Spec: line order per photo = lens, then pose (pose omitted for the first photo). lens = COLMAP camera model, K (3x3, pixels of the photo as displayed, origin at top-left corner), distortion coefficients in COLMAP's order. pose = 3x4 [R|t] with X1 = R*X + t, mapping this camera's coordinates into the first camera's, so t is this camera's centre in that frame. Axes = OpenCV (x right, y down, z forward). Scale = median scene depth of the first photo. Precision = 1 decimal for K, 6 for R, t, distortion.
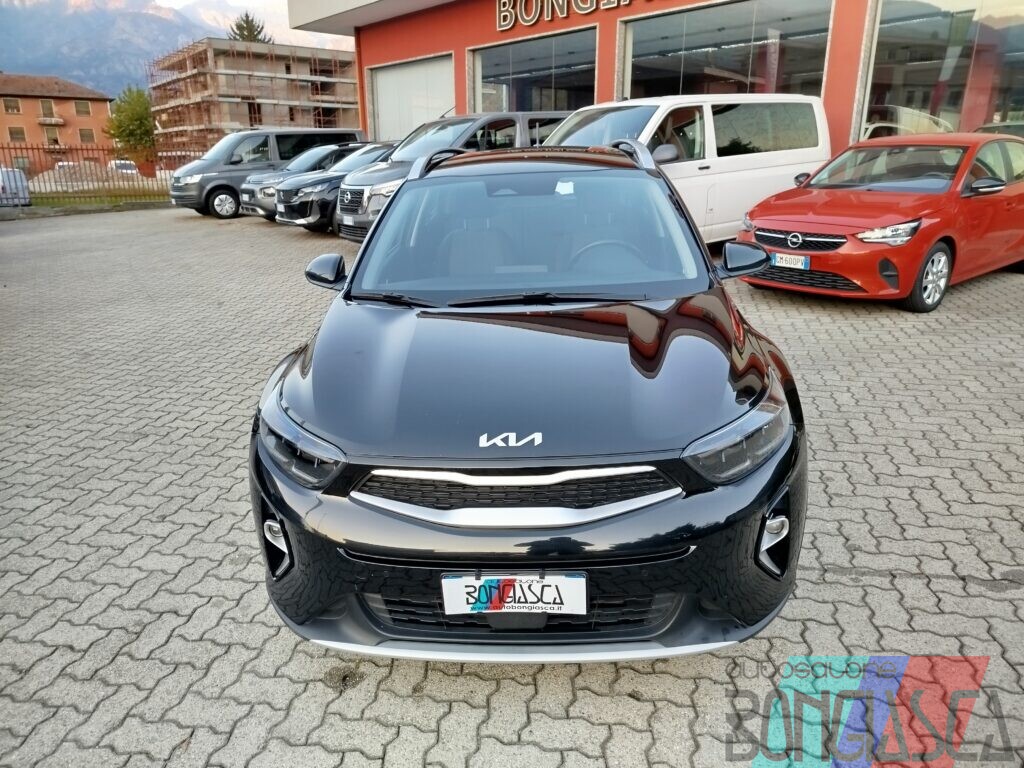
lens RADIAL K [[709.8, 0, 514.6], [0, 709.8, 385.4], [0, 0, 1]] dist [0.025184, -0.022994]
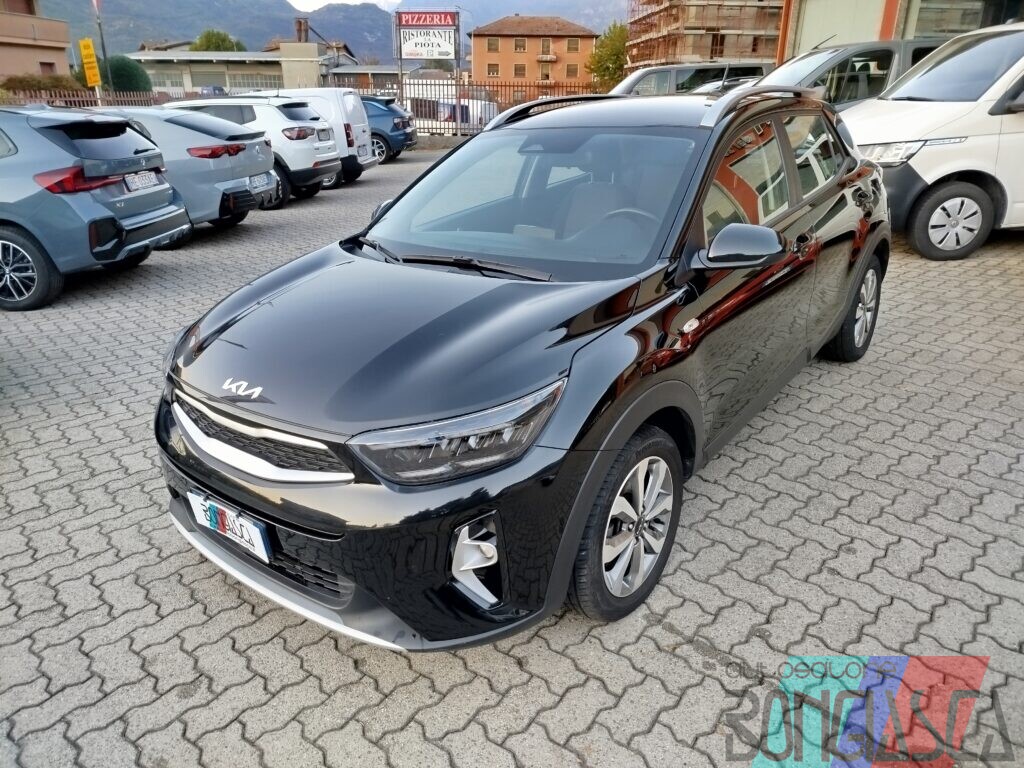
lens RADIAL K [[709.8, 0, 514.6], [0, 709.8, 385.4], [0, 0, 1]] dist [0.025184, -0.022994]
pose [[0.828566, 0.216605, -0.516295, 0.088365], [-0.173336, 0.976068, 0.131322, -0.014049], [0.532384, -0.019316, 0.846283, 0.029106]]
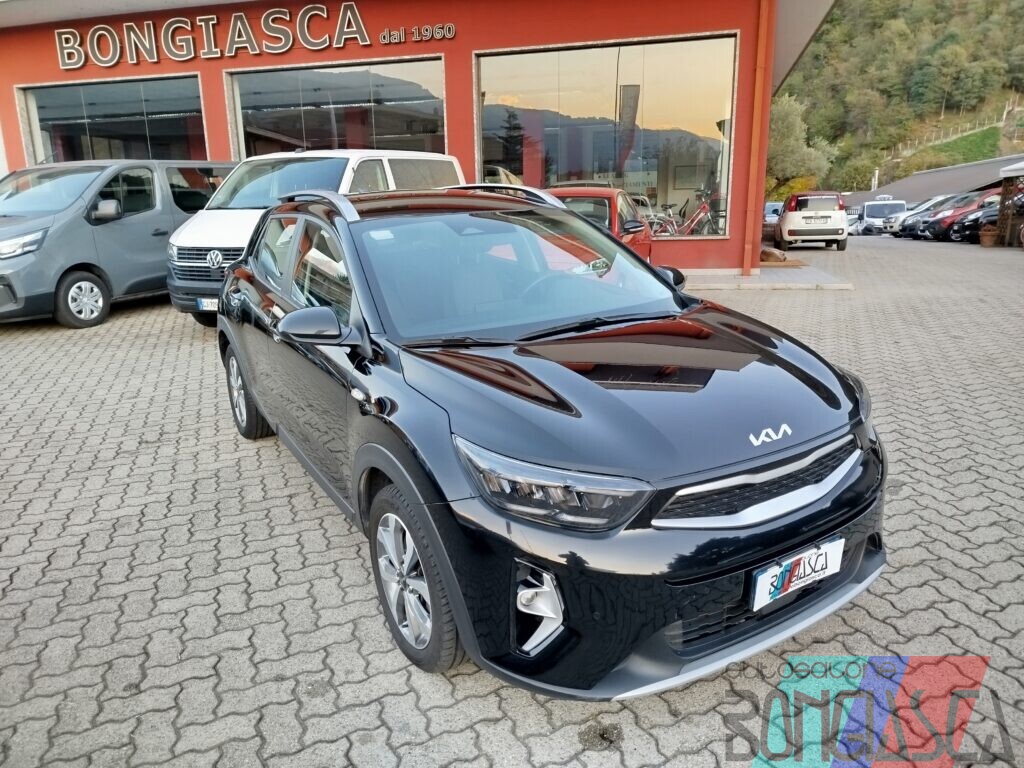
lens RADIAL K [[709.8, 0, 514.6], [0, 709.8, 385.4], [0, 0, 1]] dist [0.025184, -0.022994]
pose [[0.823898, -0.145386, 0.547772, -0.090895], [0.185087, 0.982564, -0.017603, -0.005195], [-0.535662, 0.115889, 0.836442, 0.027042]]
